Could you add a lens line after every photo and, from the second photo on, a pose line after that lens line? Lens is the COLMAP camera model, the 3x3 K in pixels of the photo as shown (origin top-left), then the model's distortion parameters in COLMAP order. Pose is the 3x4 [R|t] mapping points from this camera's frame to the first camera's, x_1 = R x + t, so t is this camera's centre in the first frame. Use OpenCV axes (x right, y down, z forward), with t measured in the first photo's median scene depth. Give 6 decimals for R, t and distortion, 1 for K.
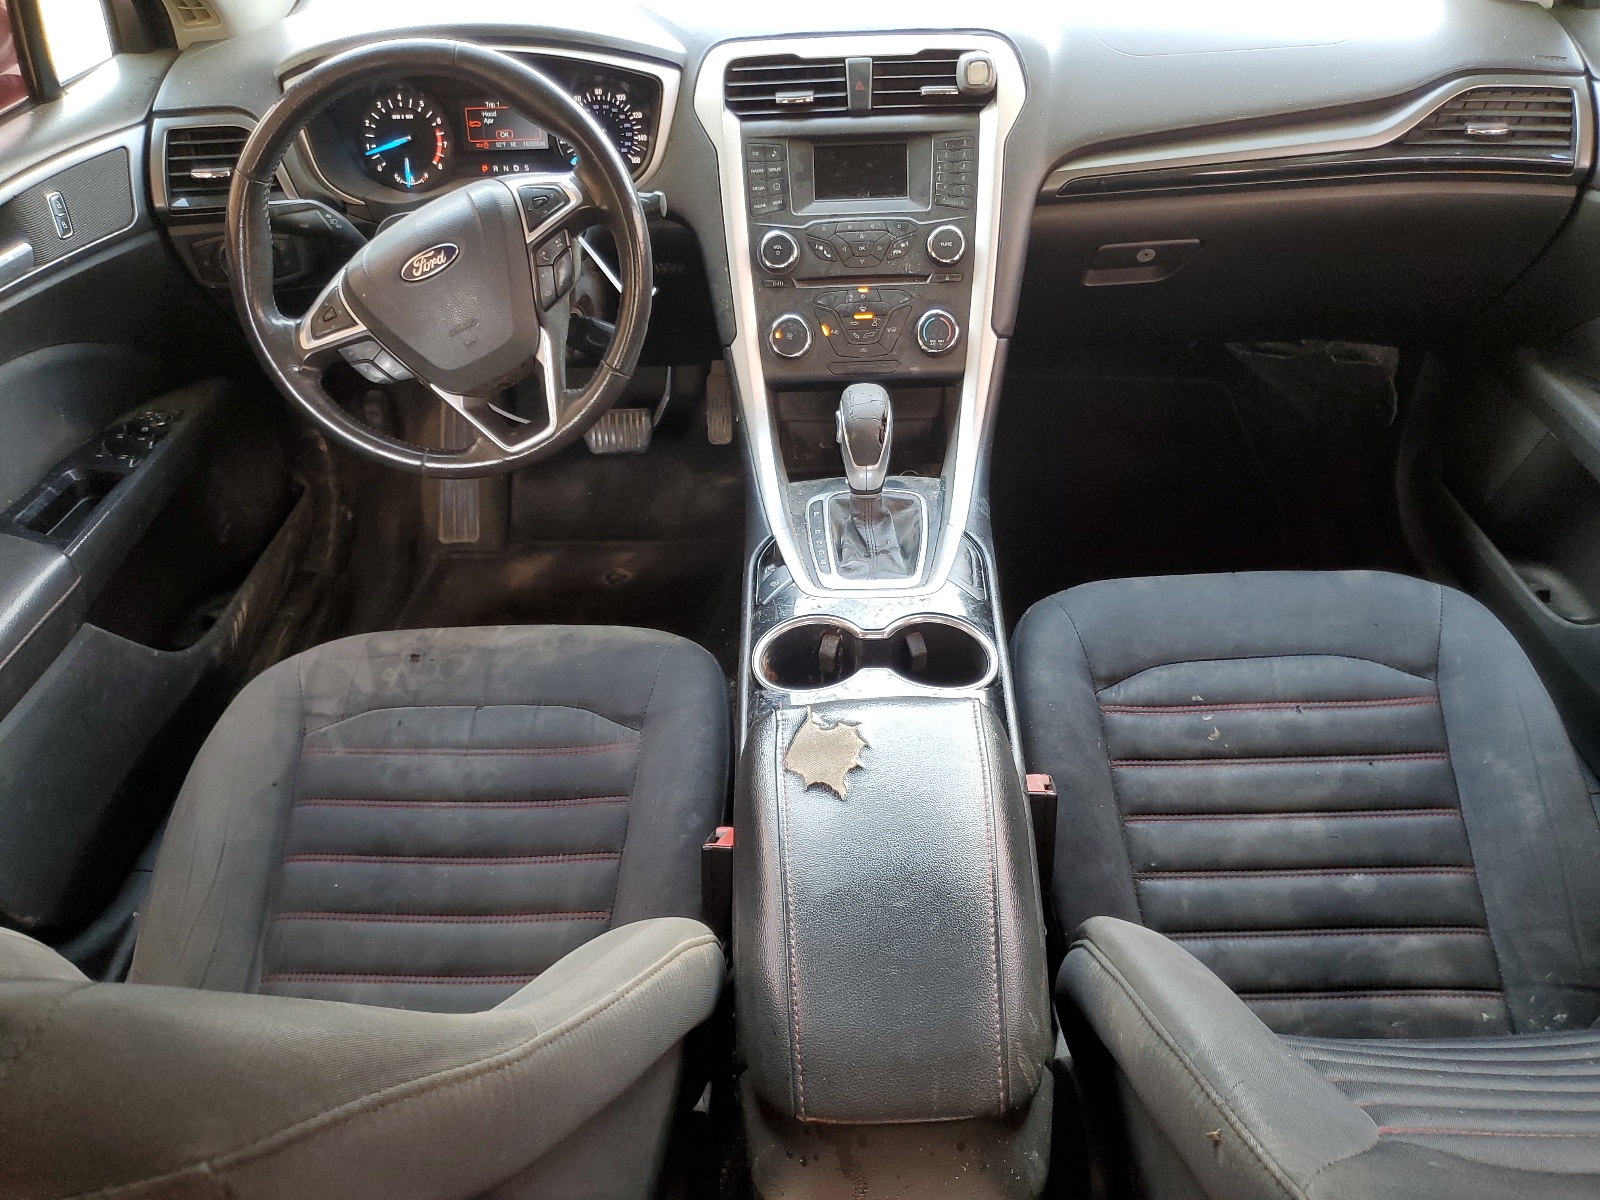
lens RADIAL K [[1202.1, 0, 795.8], [0, 1202.1, 603.3], [0, 0, 1]] dist [0.009710, 0.000601]
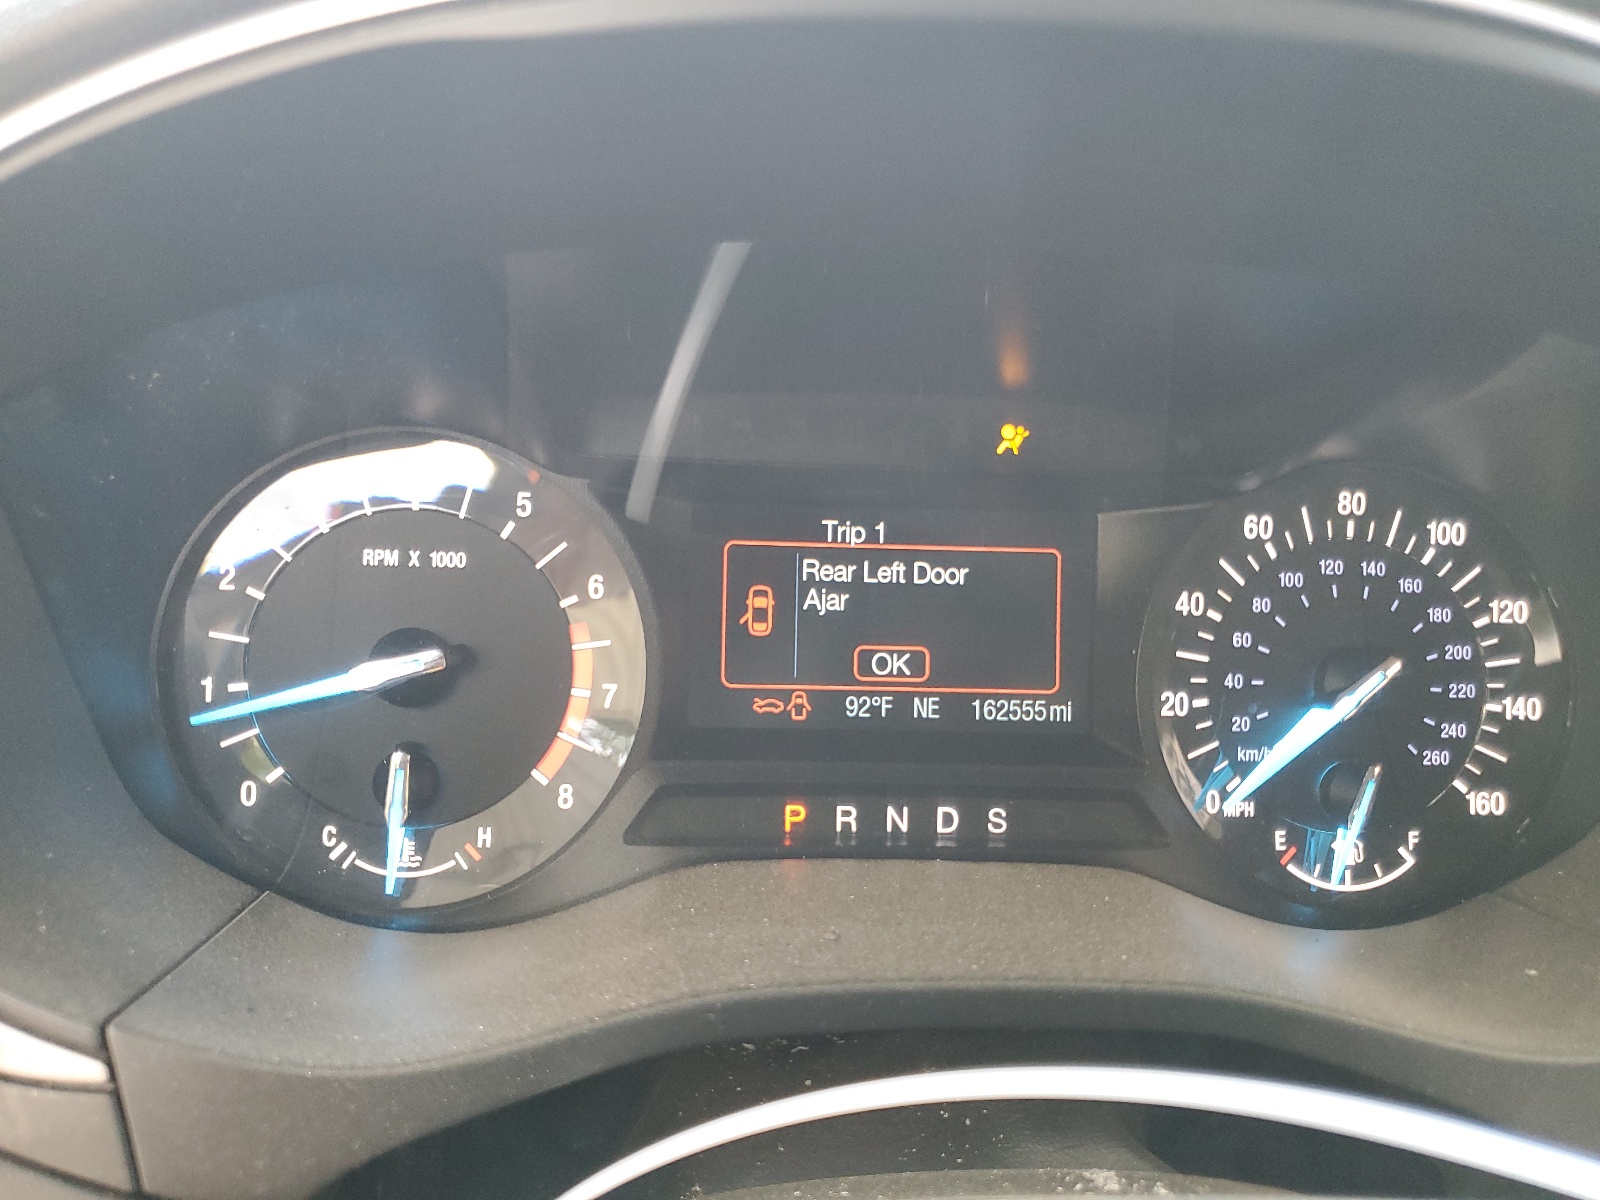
lens RADIAL K [[1202.1, 0, 803.6], [0, 1202.1, 603.4], [0, 0, 1]] dist [0.009710, 0.000601]
pose [[0.993373, 0.054778, 0.101044, -0.281155], [-0.011027, 0.920490, -0.390611, -0.318249], [-0.114407, 0.386908, 0.914993, 0.809874]]
